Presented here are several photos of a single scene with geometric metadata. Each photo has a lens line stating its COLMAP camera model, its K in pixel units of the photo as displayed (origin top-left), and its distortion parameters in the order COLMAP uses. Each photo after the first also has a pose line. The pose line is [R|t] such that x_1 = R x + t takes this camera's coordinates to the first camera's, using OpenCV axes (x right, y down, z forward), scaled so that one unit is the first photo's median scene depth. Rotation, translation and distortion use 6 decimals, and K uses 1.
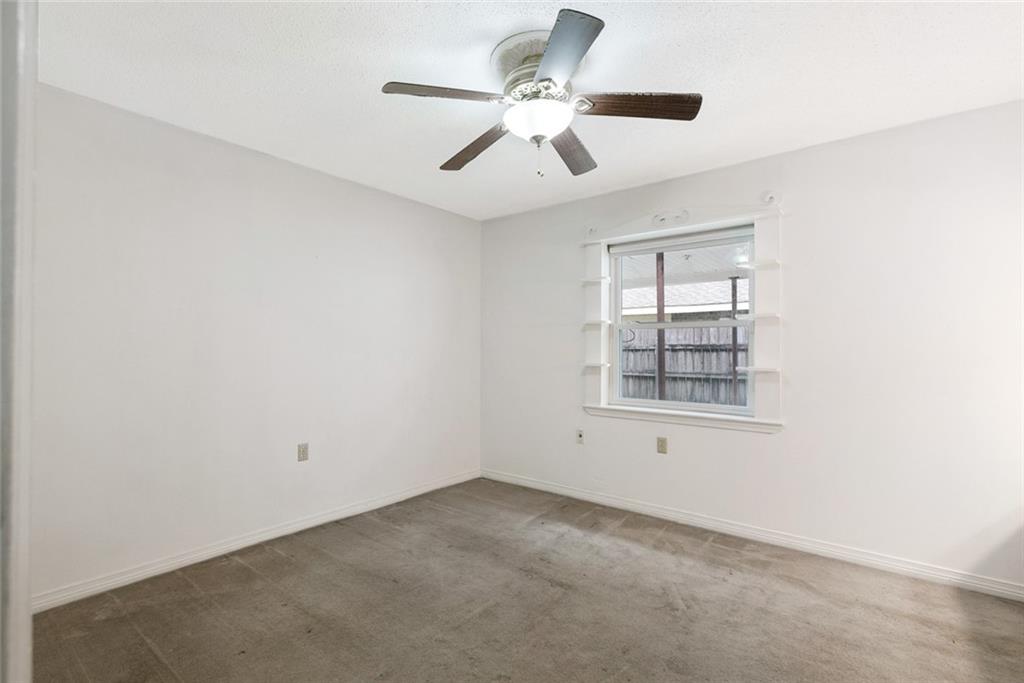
lens RADIAL K [[469.4, 0, 478.6], [0, 469.4, 336.7], [0, 0, 1]] dist [0.018911, -0.008955]
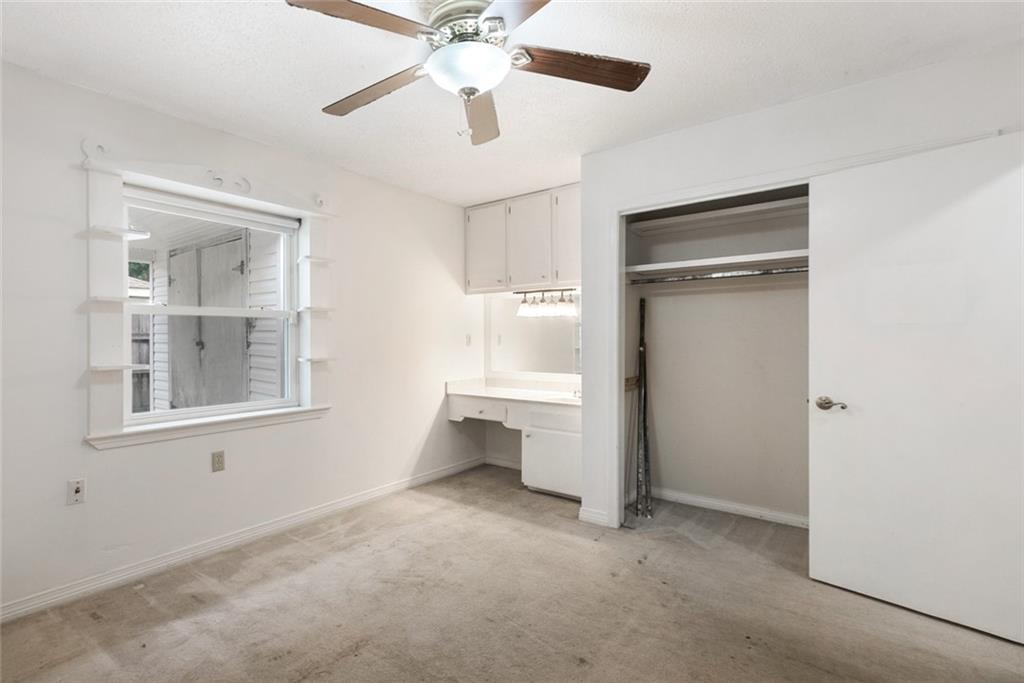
lens RADIAL K [[469.4, 0, 478.6], [0, 469.4, 336.7], [0, 0, 1]] dist [0.018911, -0.008955]
pose [[-0.001887, 0.001799, 0.999997, -0.517834], [-0.022125, 0.999754, -0.001840, 0.012797], [-0.999753, -0.022129, -0.001846, 0.701066]]
